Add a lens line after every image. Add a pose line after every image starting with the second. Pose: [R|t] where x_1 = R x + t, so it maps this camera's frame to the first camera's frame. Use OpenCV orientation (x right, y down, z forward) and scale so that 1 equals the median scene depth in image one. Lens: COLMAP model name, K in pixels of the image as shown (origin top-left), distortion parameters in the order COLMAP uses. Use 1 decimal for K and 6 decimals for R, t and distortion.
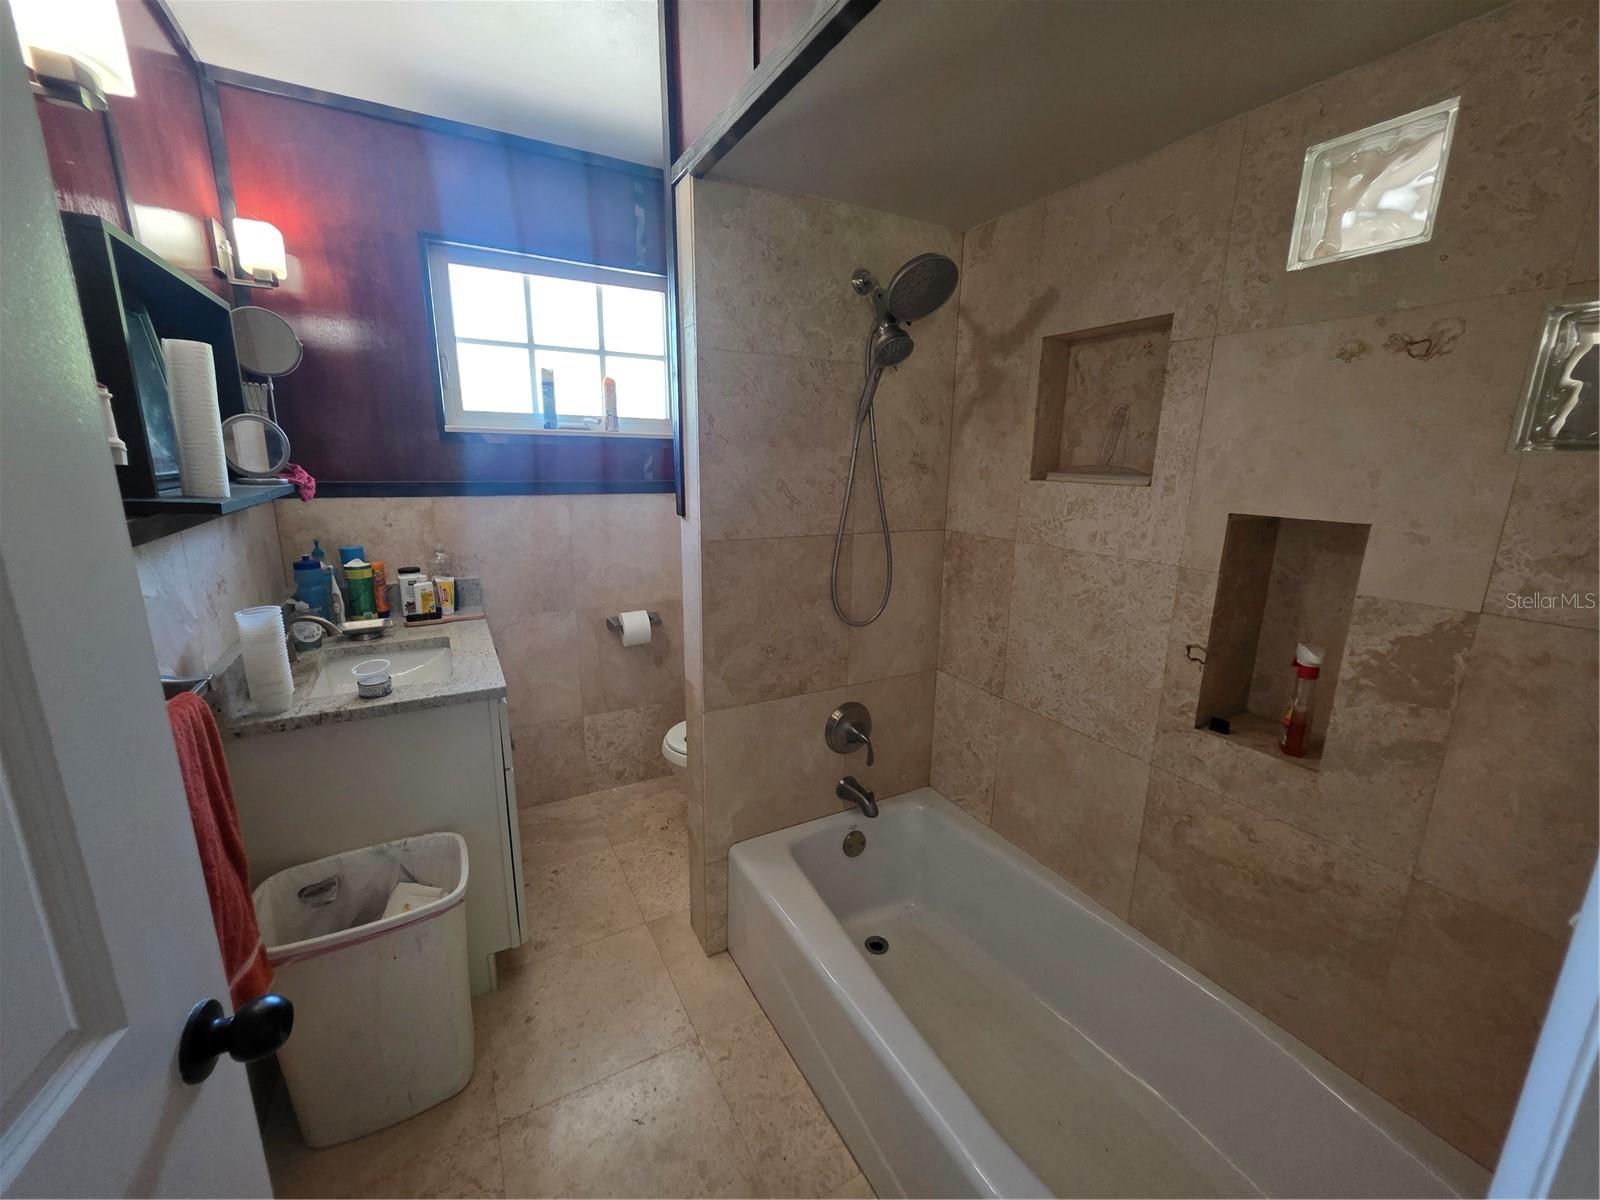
lens RADIAL K [[642.5, 0, 800.3], [0, 642.5, 597.1], [0, 0, 1]] dist [0.000832, -0.000025]
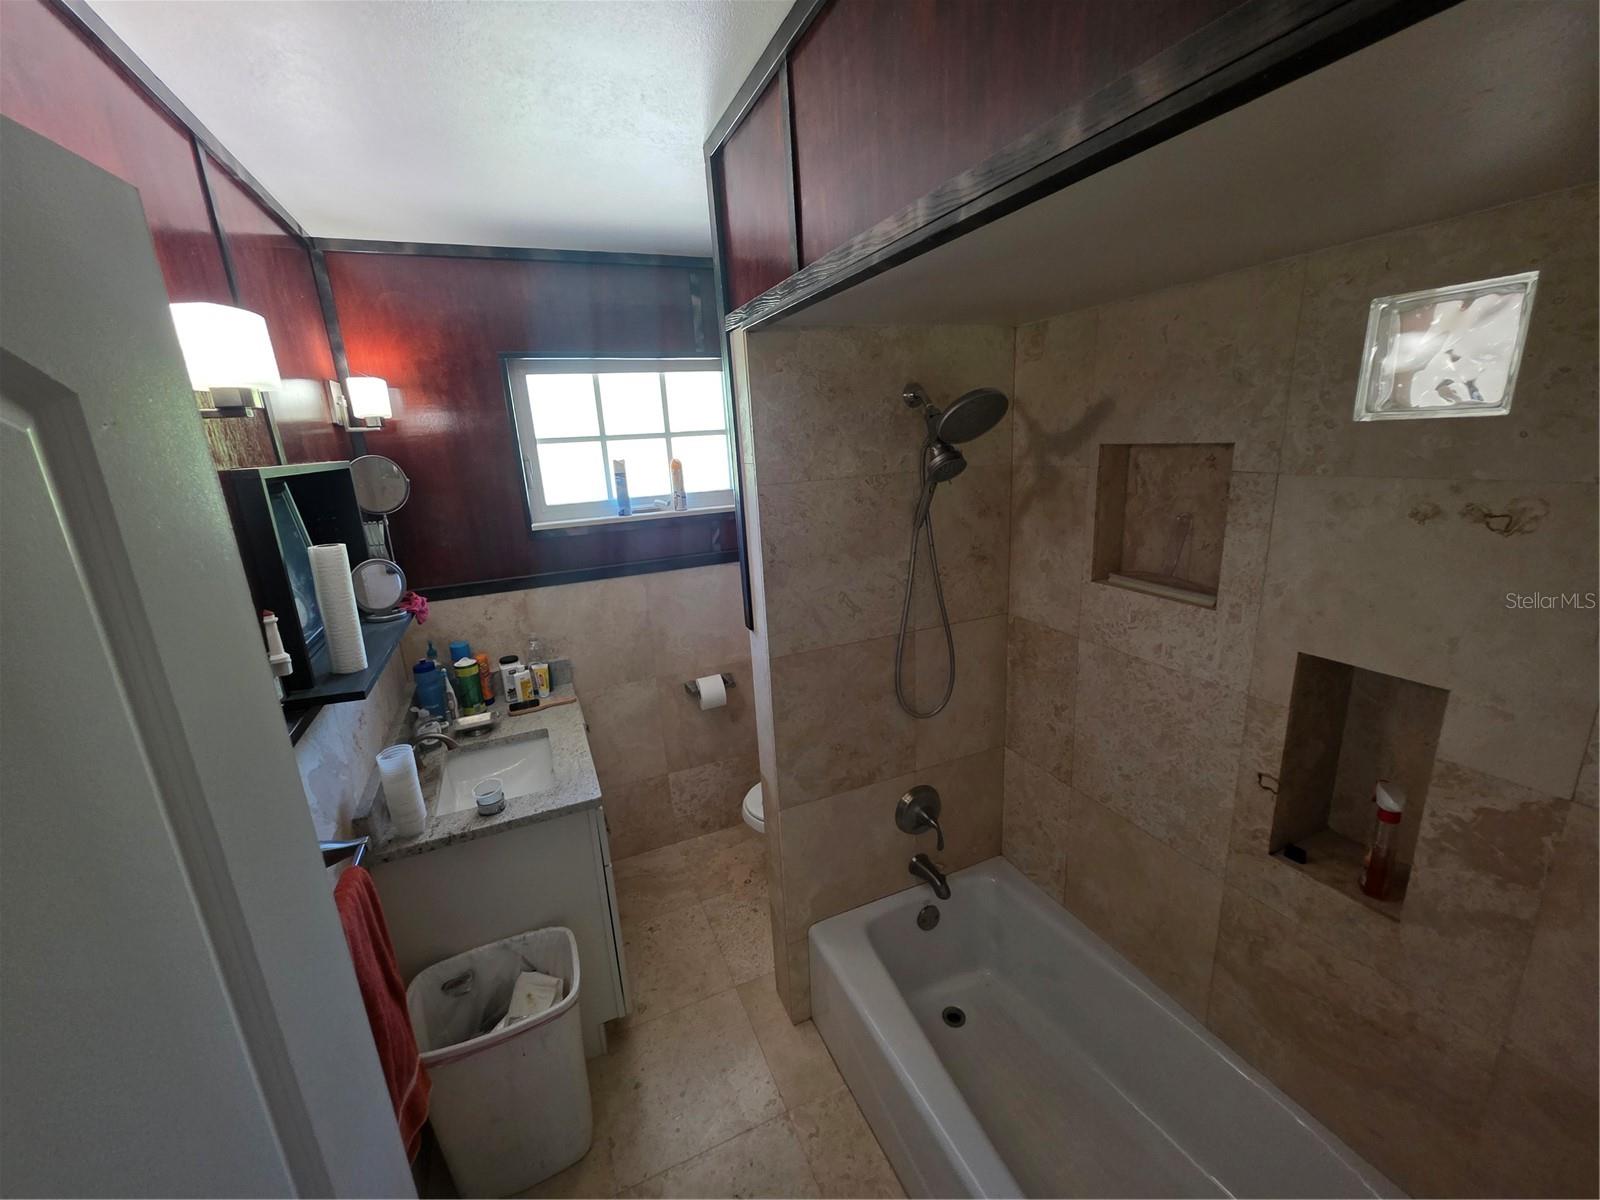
lens RADIAL K [[642.5, 0, 796.2], [0, 642.5, 602.7], [0, 0, 1]] dist [0.000832, -0.000025]
pose [[0.992478, -0.041429, -0.115196, 0.016405], [0.045363, 0.998466, 0.031741, -0.214948], [0.113705, -0.036727, 0.992836, -0.048610]]
